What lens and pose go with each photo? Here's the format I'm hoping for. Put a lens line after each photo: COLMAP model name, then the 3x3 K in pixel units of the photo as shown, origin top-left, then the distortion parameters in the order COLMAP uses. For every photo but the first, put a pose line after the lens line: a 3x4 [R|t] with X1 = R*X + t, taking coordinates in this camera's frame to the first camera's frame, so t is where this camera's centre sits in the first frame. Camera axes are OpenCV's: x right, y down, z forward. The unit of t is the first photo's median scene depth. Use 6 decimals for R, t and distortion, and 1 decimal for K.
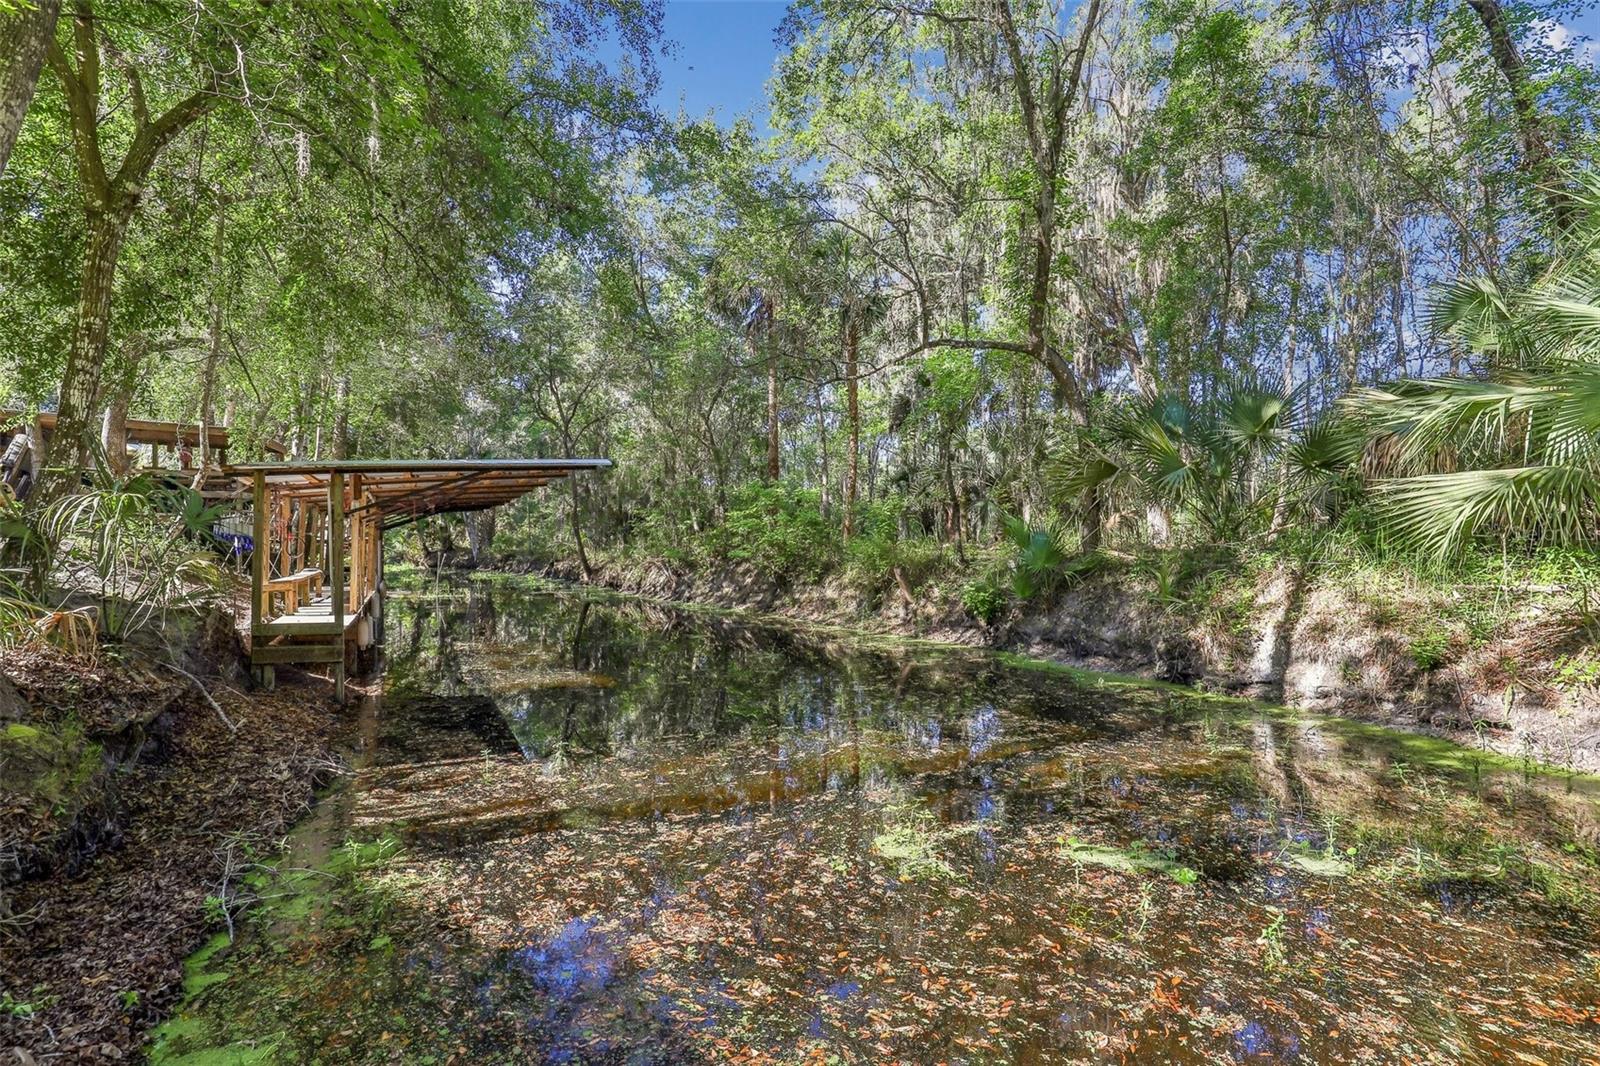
lens RADIAL K [[745.8, 0, 800.0], [0, 745.8, 533.0], [0, 0, 1]] dist [0.002281, 0.000035]
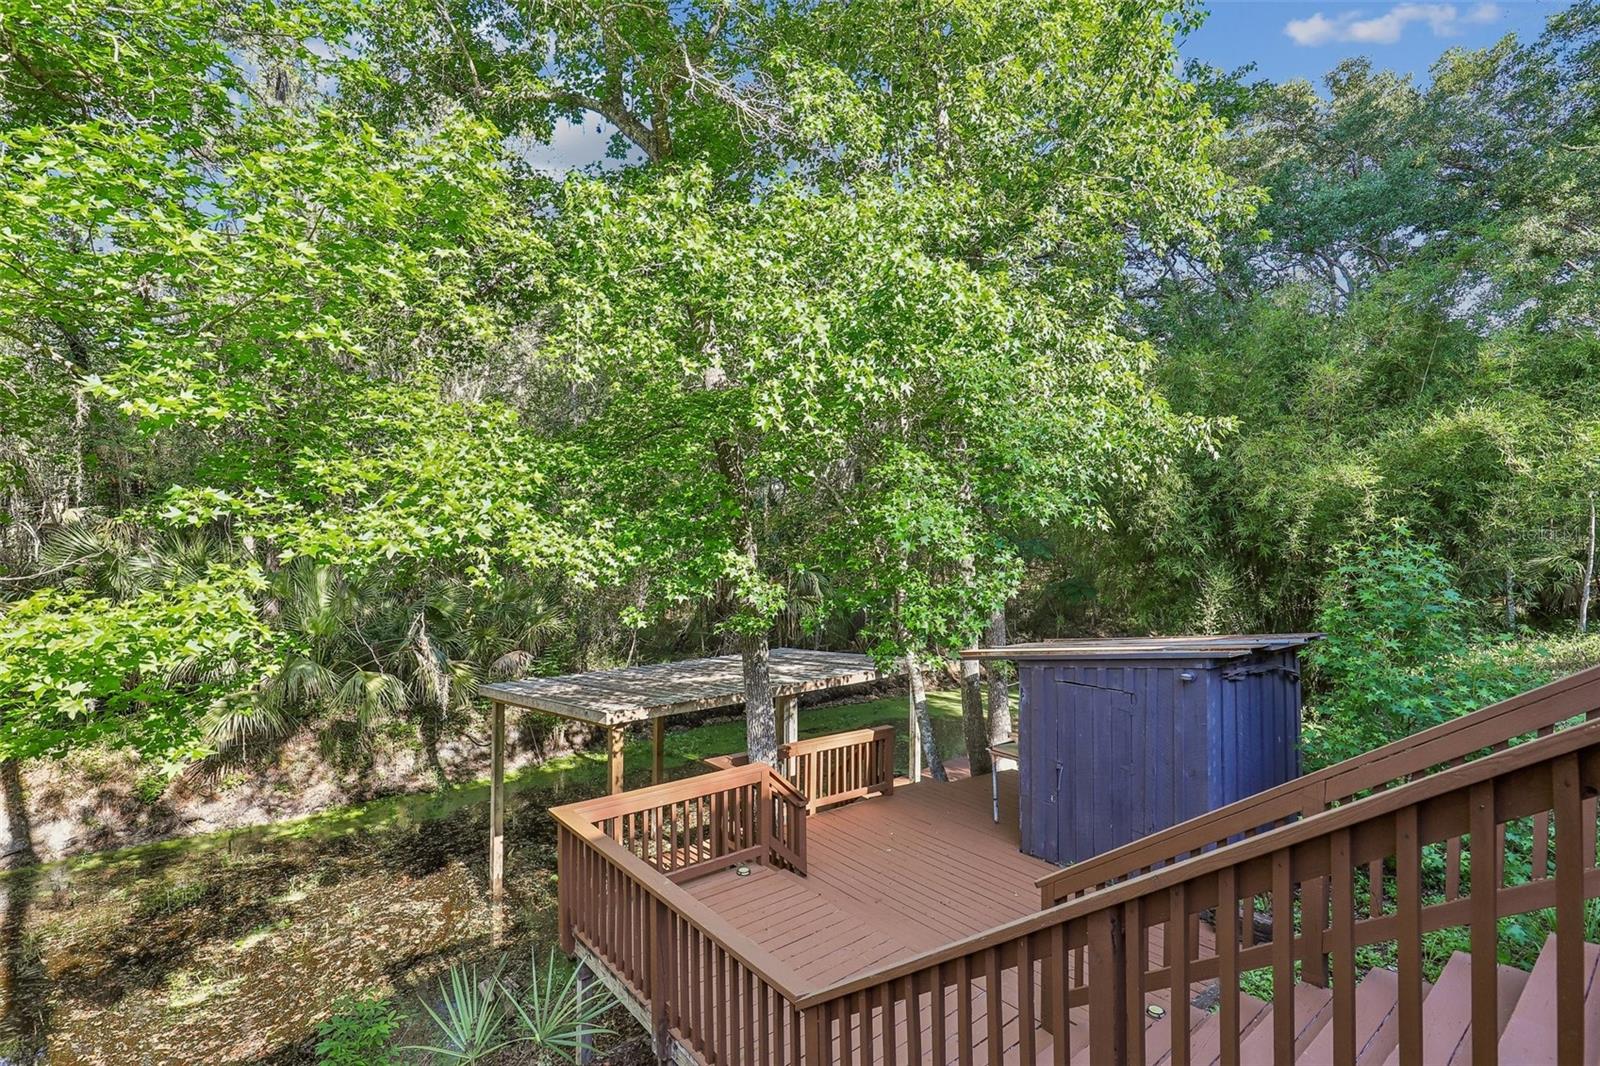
lens RADIAL K [[745.8, 0, 800.0], [0, 745.8, 533.0], [0, 0, 1]] dist [0.002281, 0.000035]
pose [[-0.284236, 0.014689, 0.958642, -2.643800], [-0.005606, 0.999840, -0.016982, -0.881711], [-0.958738, -0.010201, -0.284108, 0.153326]]
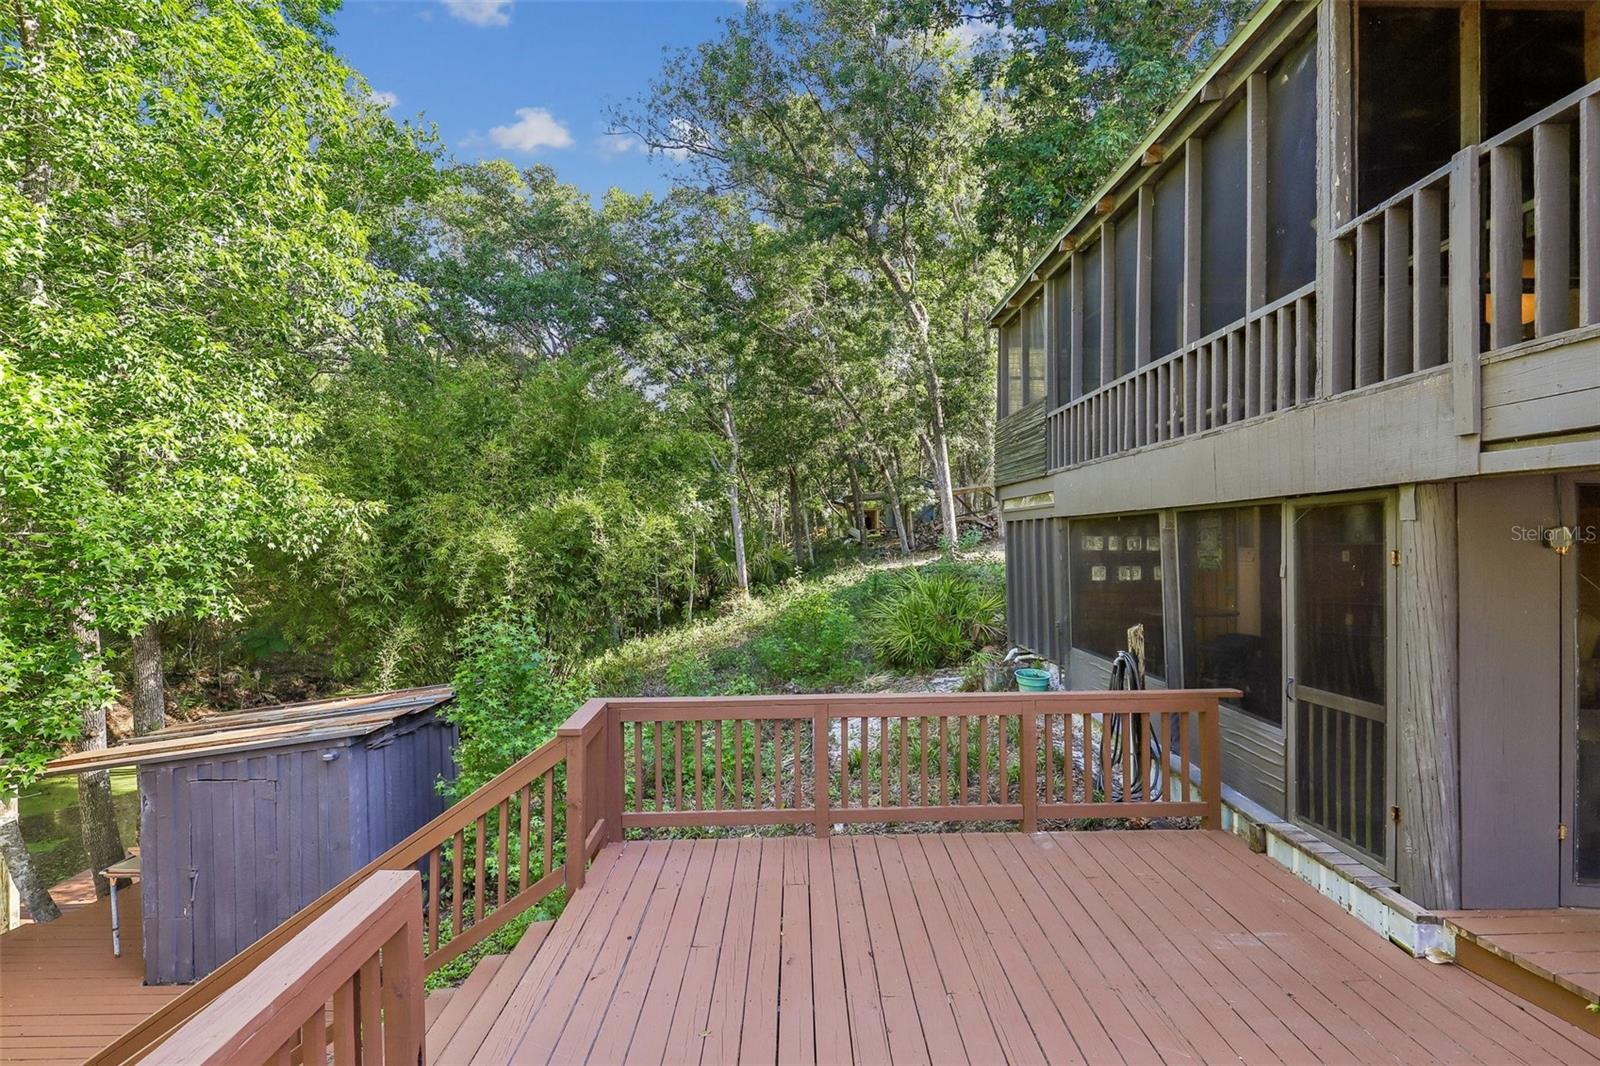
lens RADIAL K [[751.8, 0, 824.4], [0, 751.8, 540.3], [0, 0, 1]] dist [-0.030252, 0.000393]
pose [[-0.939014, 0.003628, 0.343860, -3.821946], [0.004939, 0.999983, 0.002937, -1.679225], [-0.343844, 0.004456, -0.939016, -0.188361]]
